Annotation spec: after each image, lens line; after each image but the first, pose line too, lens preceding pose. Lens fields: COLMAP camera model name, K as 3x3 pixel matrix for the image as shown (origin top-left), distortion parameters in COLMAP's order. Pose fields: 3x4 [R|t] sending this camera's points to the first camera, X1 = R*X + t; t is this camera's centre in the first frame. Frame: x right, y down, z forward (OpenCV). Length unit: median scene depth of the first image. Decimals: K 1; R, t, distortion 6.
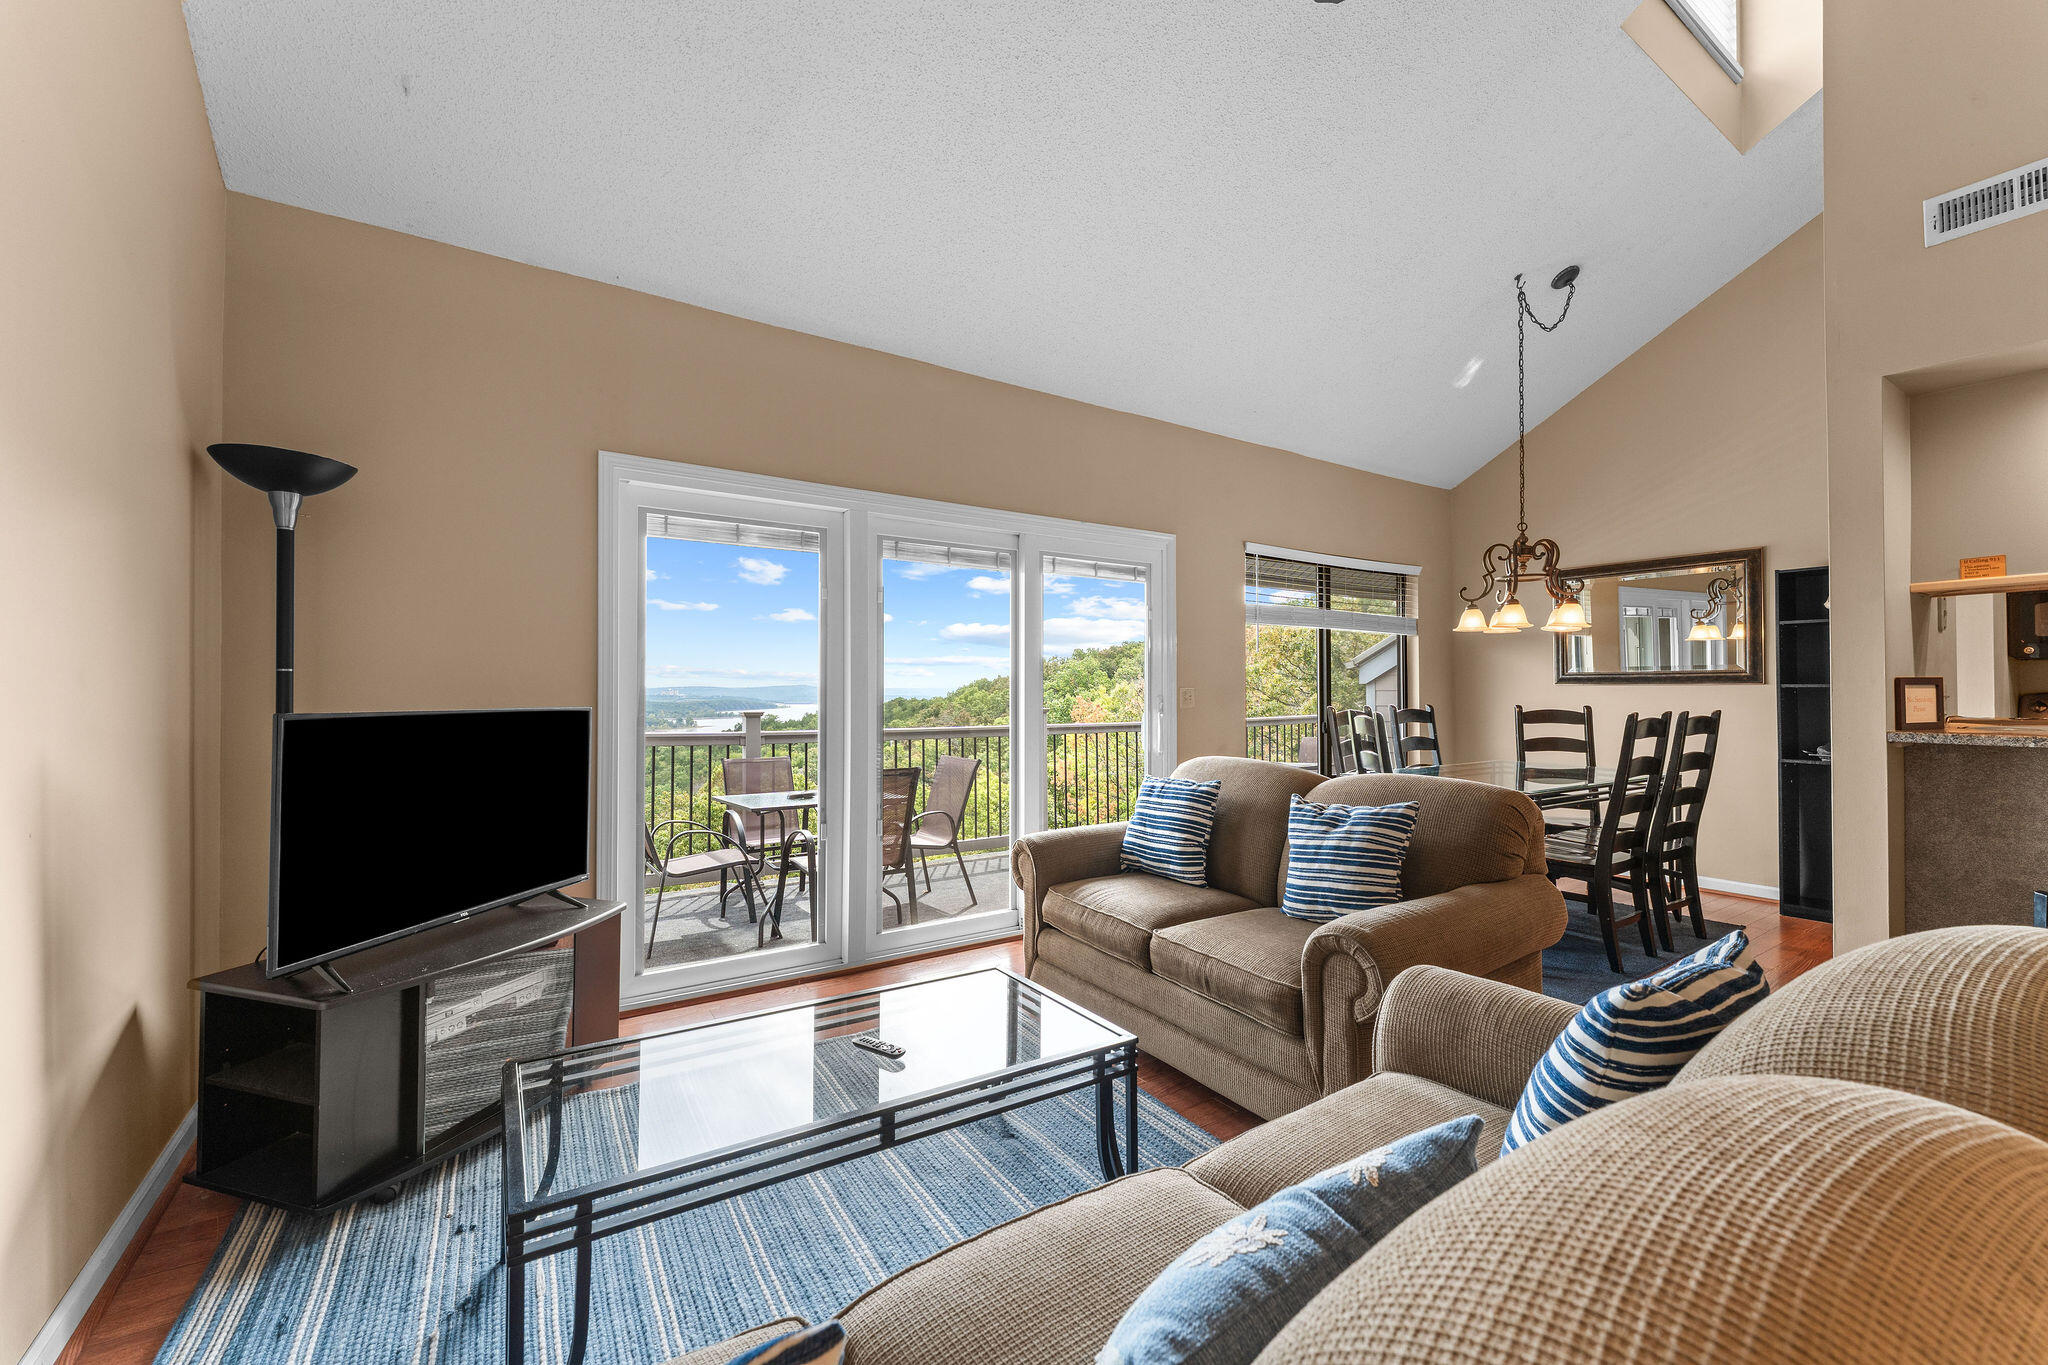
lens RADIAL K [[815.2, 0, 1015.2], [0, 815.2, 686.2], [0, 0, 1]] dist [0.000311, -0.000474]
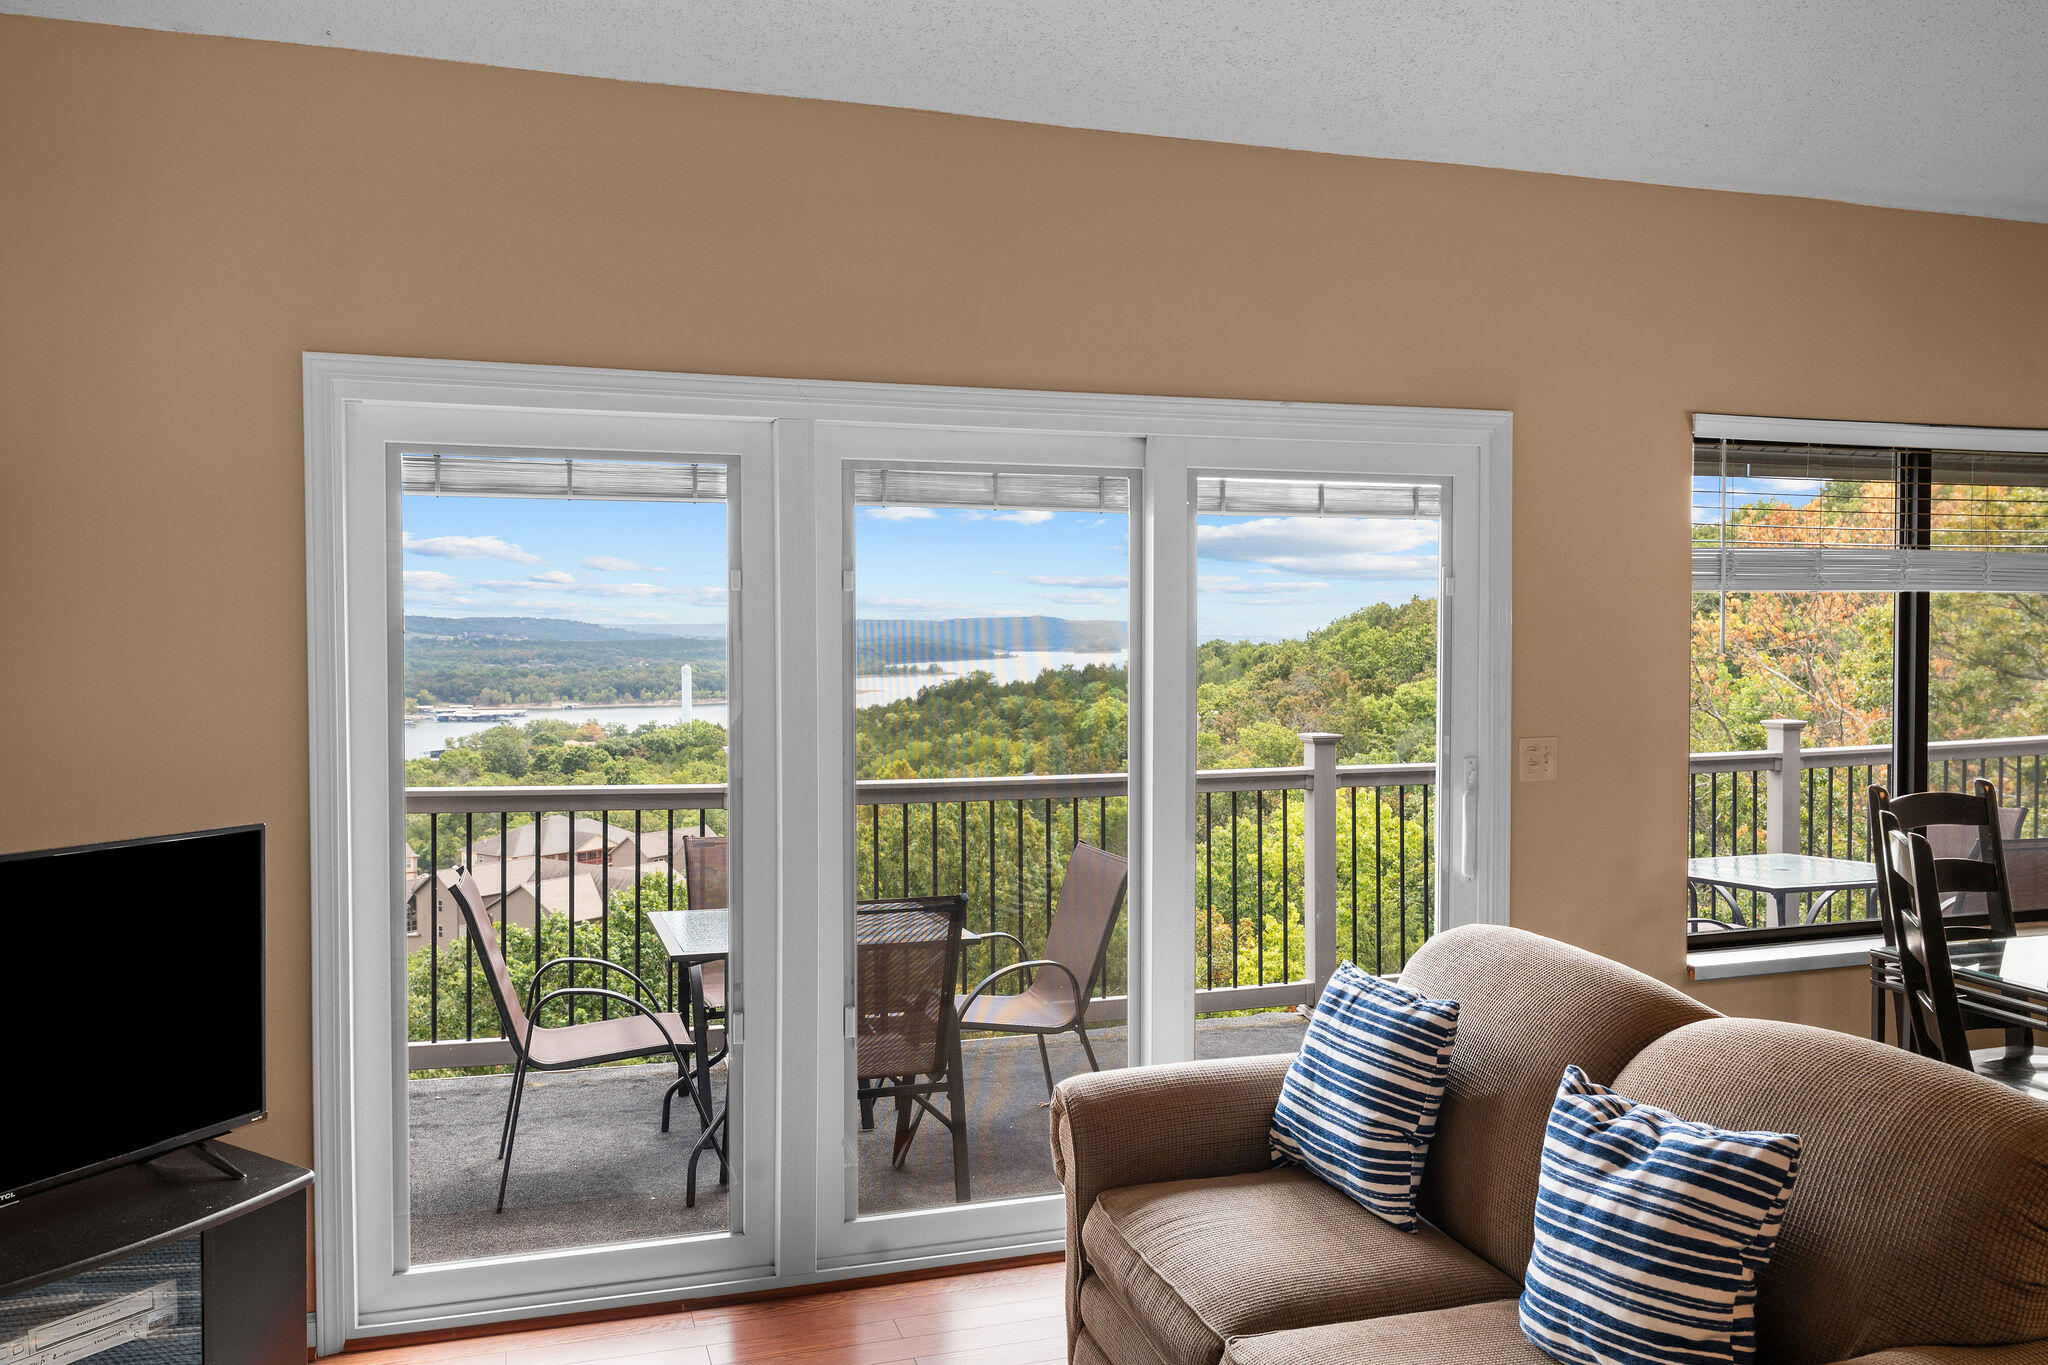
lens RADIAL K [[1569.5, 0, 1014.9], [0, 1569.5, 684.7], [0, 0, 1]] dist [-0.006209, -0.002776]
pose [[0.963618, 0.007697, -0.267171, 0.195688], [0.003771, 0.999094, 0.042385, -0.082140], [0.267255, -0.041851, 0.962717, 0.066099]]
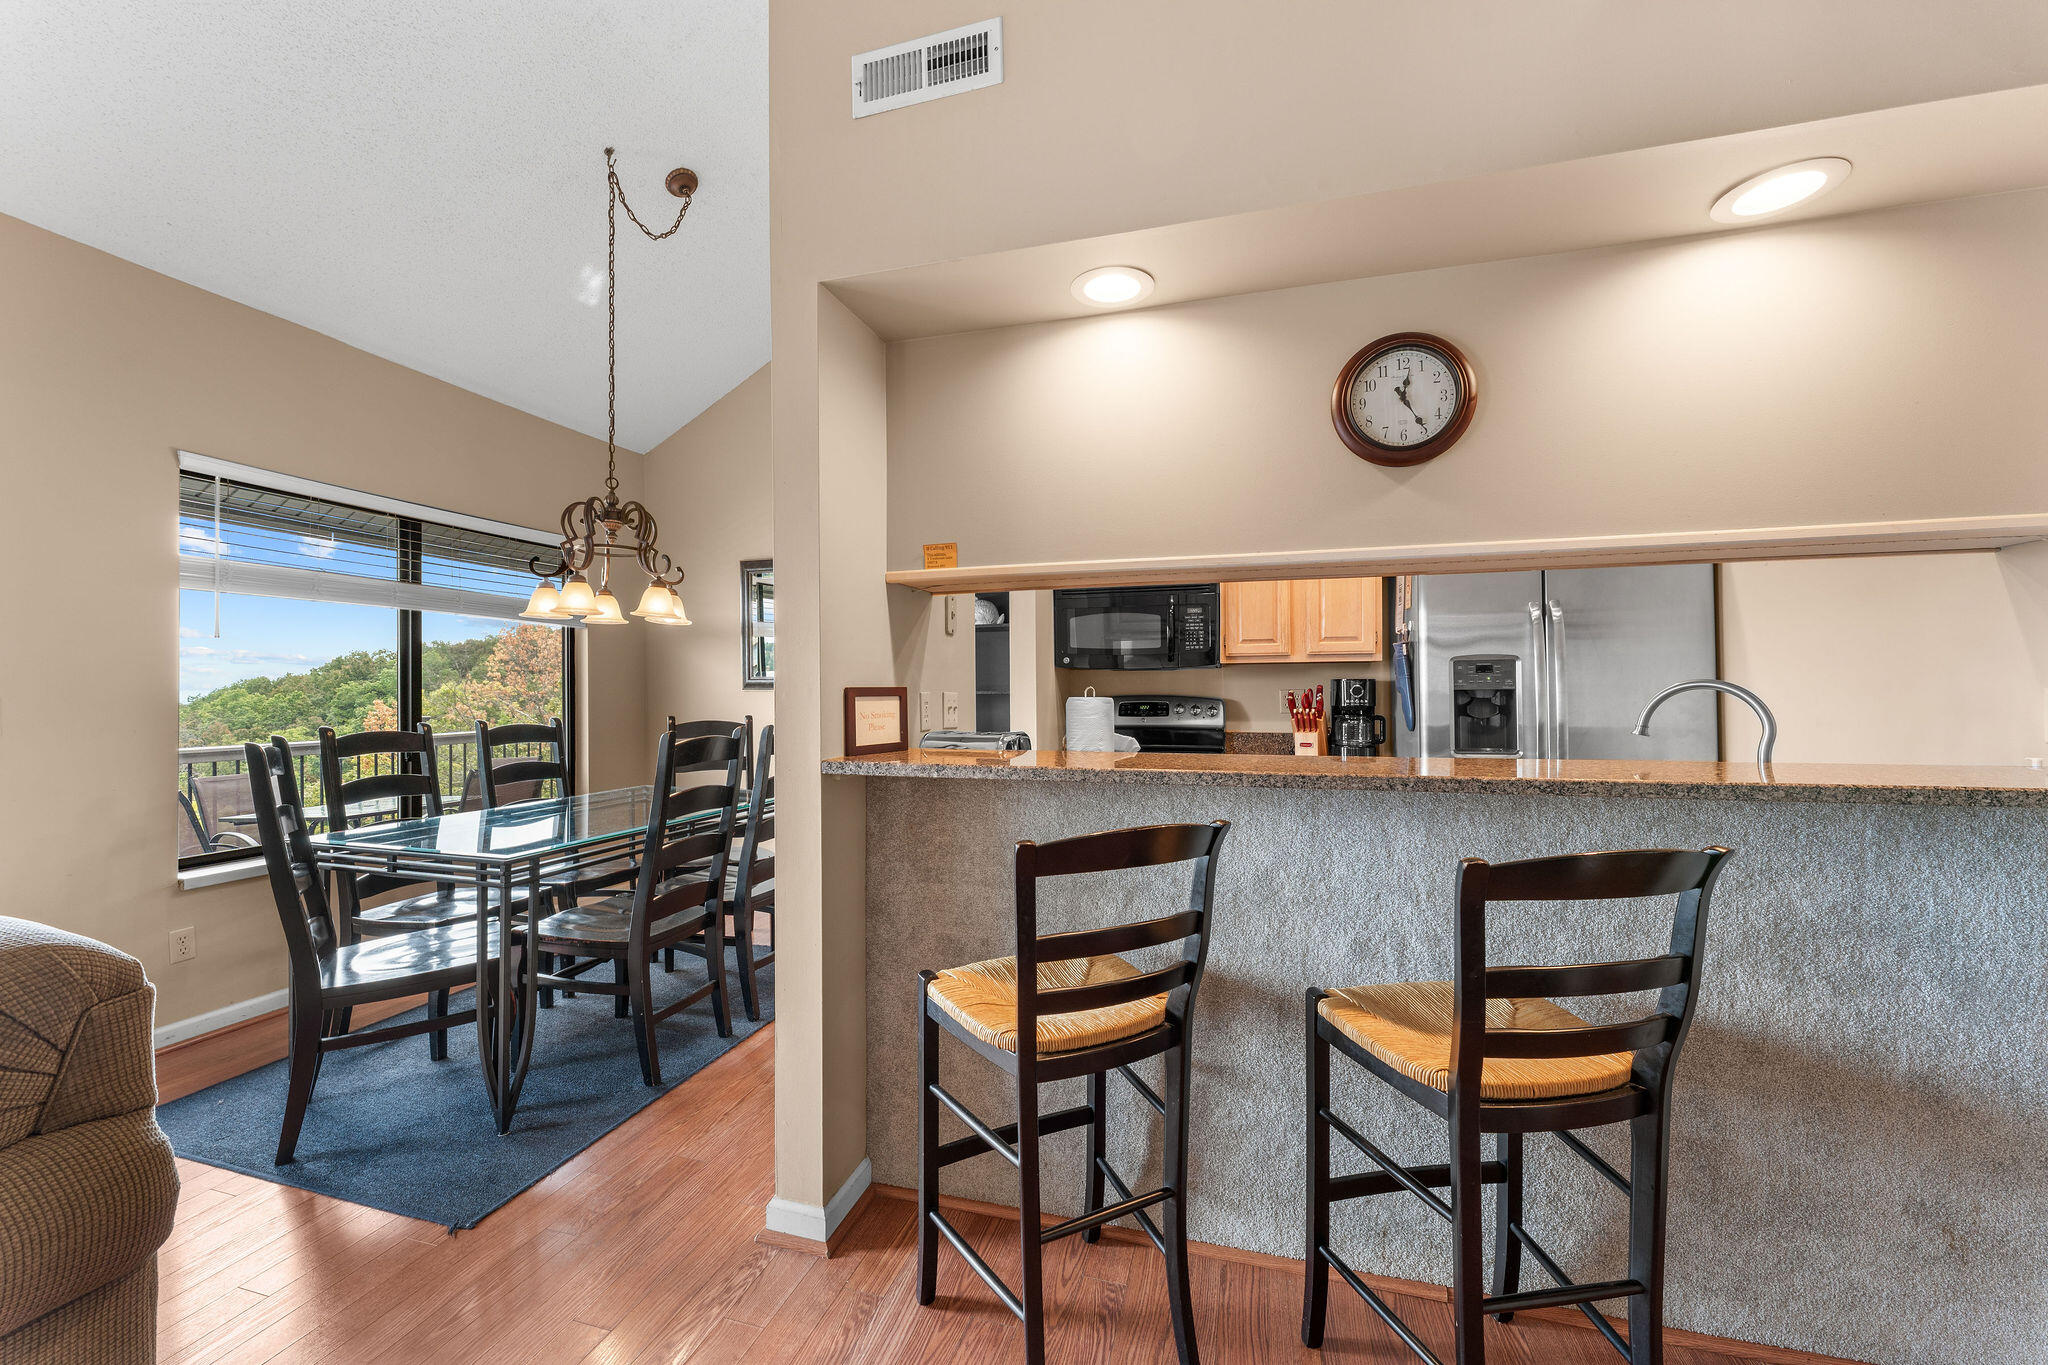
lens RADIAL K [[813.7, 0, 1014.2], [0, 813.7, 686.9], [0, 0, 1]] dist [0.001065, -0.000519]
pose [[0.764000, 0.002297, 0.645213, 0.468227], [-0.001208, 0.999997, -0.002130, -0.006324], [-0.645216, 0.000848, 0.764000, 0.206061]]
